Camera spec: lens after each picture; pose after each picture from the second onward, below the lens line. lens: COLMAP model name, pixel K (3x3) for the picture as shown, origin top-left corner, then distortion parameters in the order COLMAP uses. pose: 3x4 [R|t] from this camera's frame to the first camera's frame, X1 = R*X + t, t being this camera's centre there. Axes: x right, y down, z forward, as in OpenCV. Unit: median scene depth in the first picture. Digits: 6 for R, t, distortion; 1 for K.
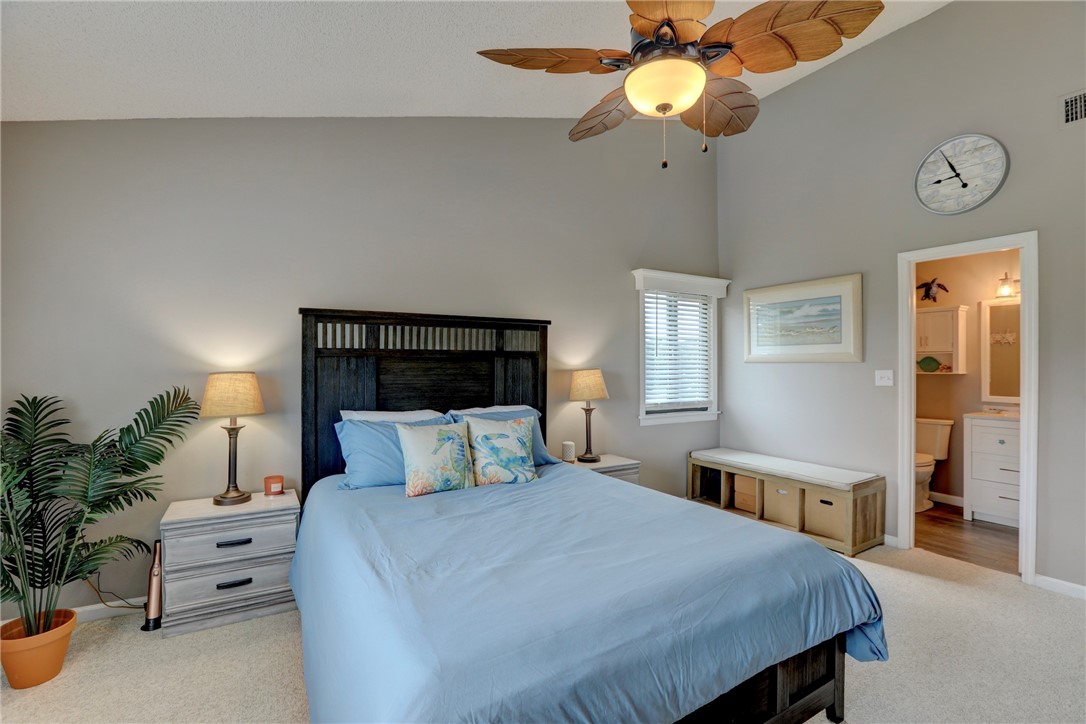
lens RADIAL K [[486.4, 0, 545.0], [0, 486.4, 361.1], [0, 0, 1]] dist [-0.032070, 0.000582]
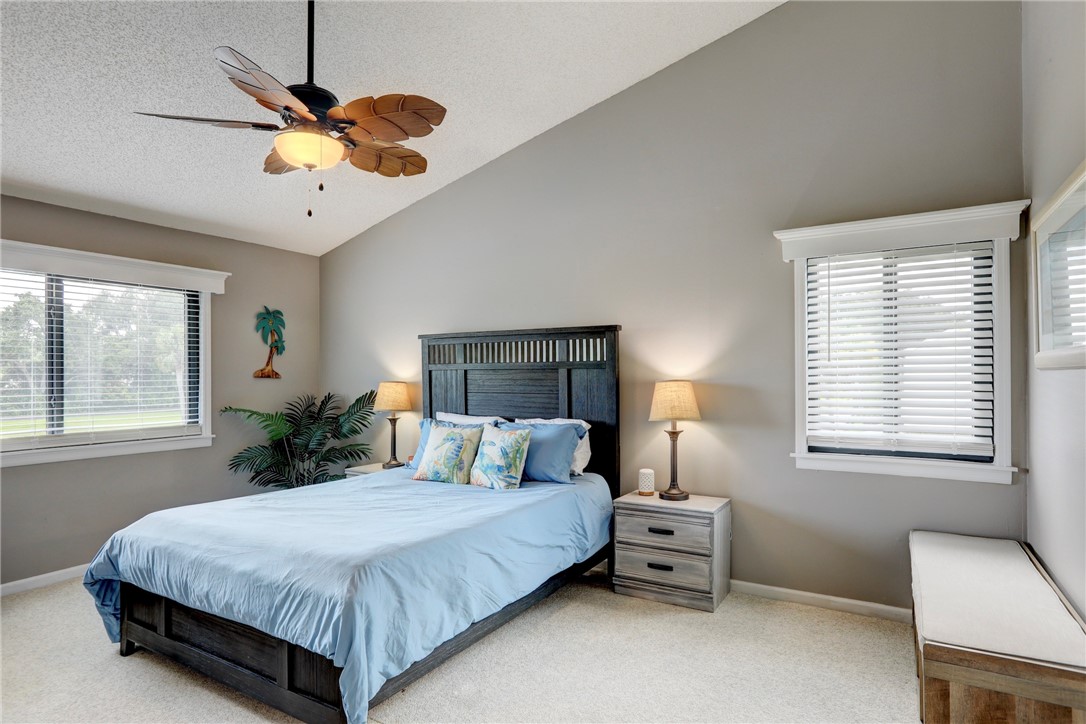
lens RADIAL K [[599.2, 0, 543.0], [0, 599.2, 362.0], [0, 0, 1]] dist [-0.009731, -0.000351]
pose [[0.471591, -0.014418, -0.881700, 0.899069], [0.016338, 0.999838, -0.007611, -0.010993], [0.881666, -0.010816, 0.471750, 0.380356]]
